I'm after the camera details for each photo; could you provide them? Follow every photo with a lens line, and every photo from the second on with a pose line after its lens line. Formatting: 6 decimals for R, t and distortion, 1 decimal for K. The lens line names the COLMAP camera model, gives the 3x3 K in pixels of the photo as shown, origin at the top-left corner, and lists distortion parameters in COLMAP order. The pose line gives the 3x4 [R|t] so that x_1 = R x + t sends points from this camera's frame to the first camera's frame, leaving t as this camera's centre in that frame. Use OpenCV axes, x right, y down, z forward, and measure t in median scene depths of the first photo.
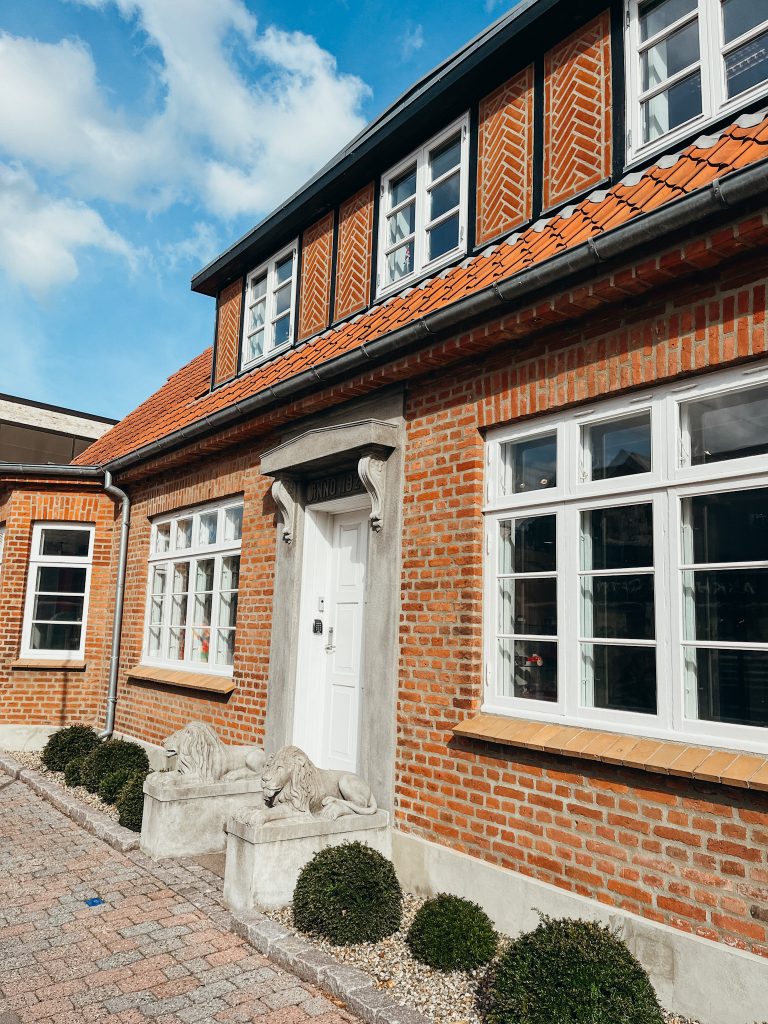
lens RADIAL K [[780.9, 0, 383.5], [0, 780.9, 506.1], [0, 0, 1]] dist [0.036441, -0.012575]
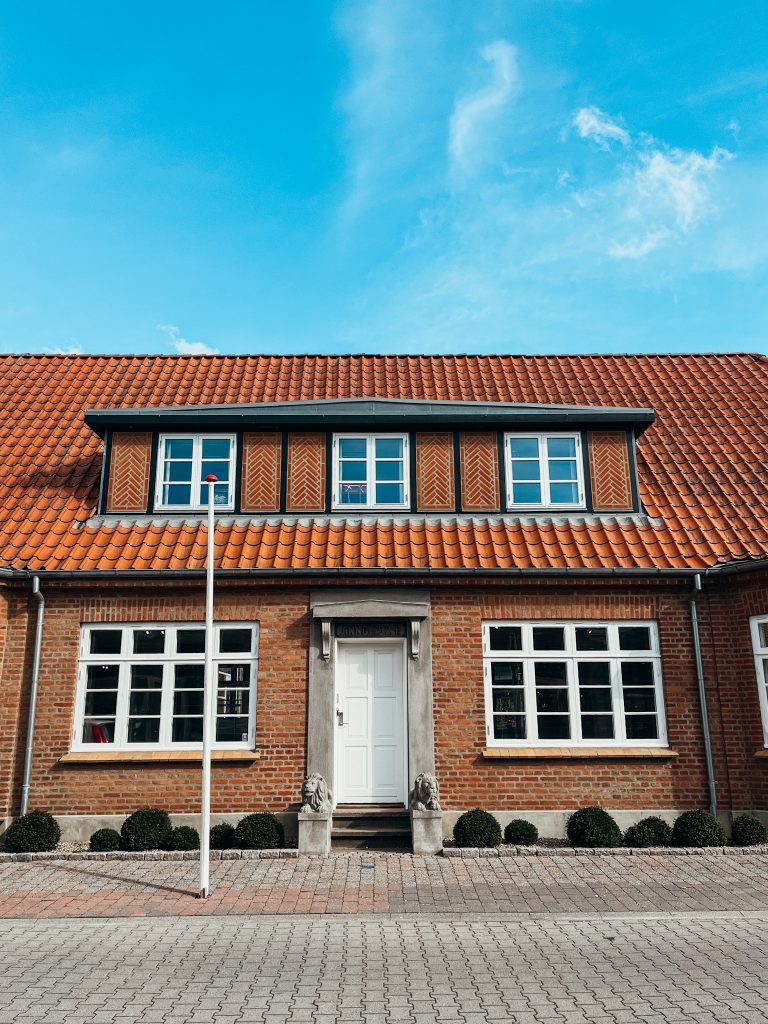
lens RADIAL K [[780.9, 0, 385.3], [0, 780.9, 515.7], [0, 0, 1]] dist [0.036441, -0.012575]
pose [[0.584736, 0.165566, 0.794148, -1.817079], [-0.104606, 0.986167, -0.128577, -0.071764], [-0.804451, -0.007889, 0.593967, -0.102122]]
